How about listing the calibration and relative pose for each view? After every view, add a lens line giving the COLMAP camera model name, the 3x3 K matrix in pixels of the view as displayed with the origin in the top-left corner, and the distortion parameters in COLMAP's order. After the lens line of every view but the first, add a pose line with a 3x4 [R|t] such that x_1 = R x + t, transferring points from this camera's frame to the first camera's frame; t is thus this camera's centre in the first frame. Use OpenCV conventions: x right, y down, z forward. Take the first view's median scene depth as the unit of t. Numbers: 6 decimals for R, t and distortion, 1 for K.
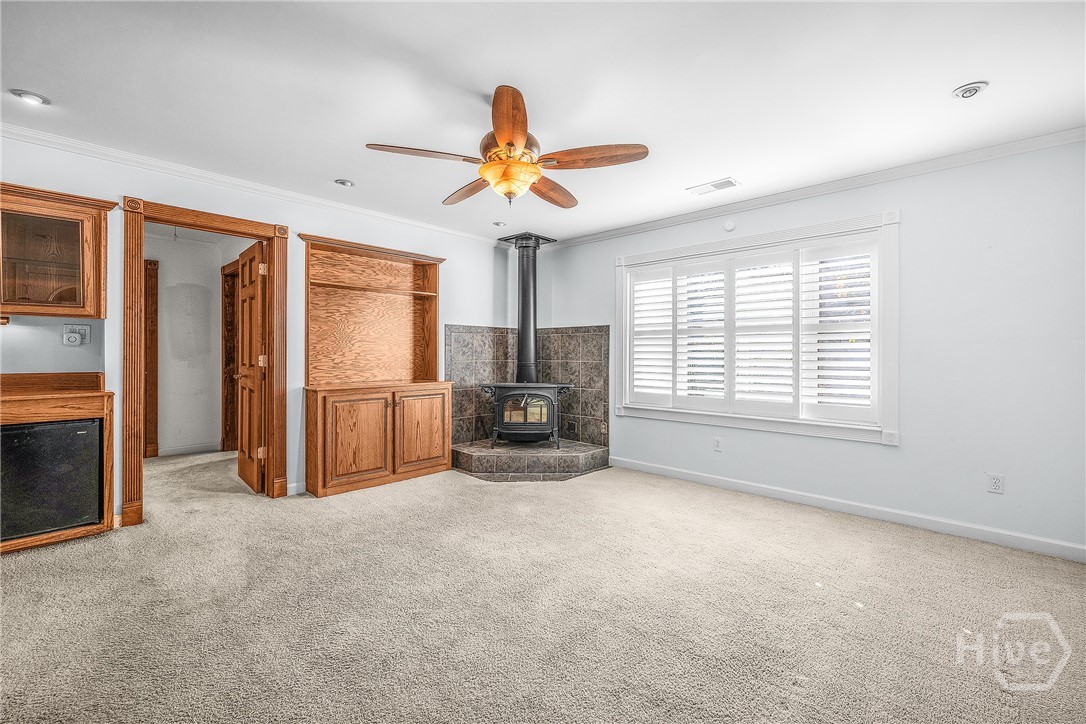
lens RADIAL K [[462.8, 0, 547.2], [0, 462.8, 354.1], [0, 0, 1]] dist [-0.000447, -0.000025]
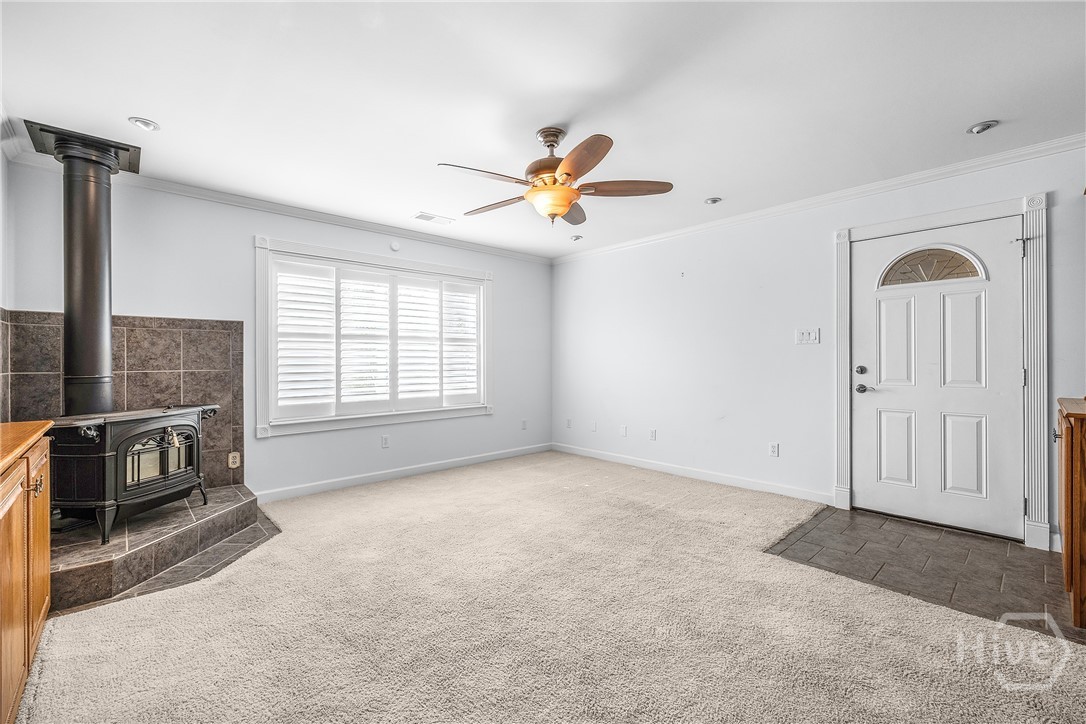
lens RADIAL K [[462.8, 0, 547.2], [0, 462.8, 361.1], [0, 0, 1]] dist [-0.000447, -0.000025]
pose [[0.057106, -0.006334, 0.998348, -0.608778], [0.000700, 0.999980, 0.006304, -0.002623], [-0.998368, 0.000339, 0.057110, 0.475325]]
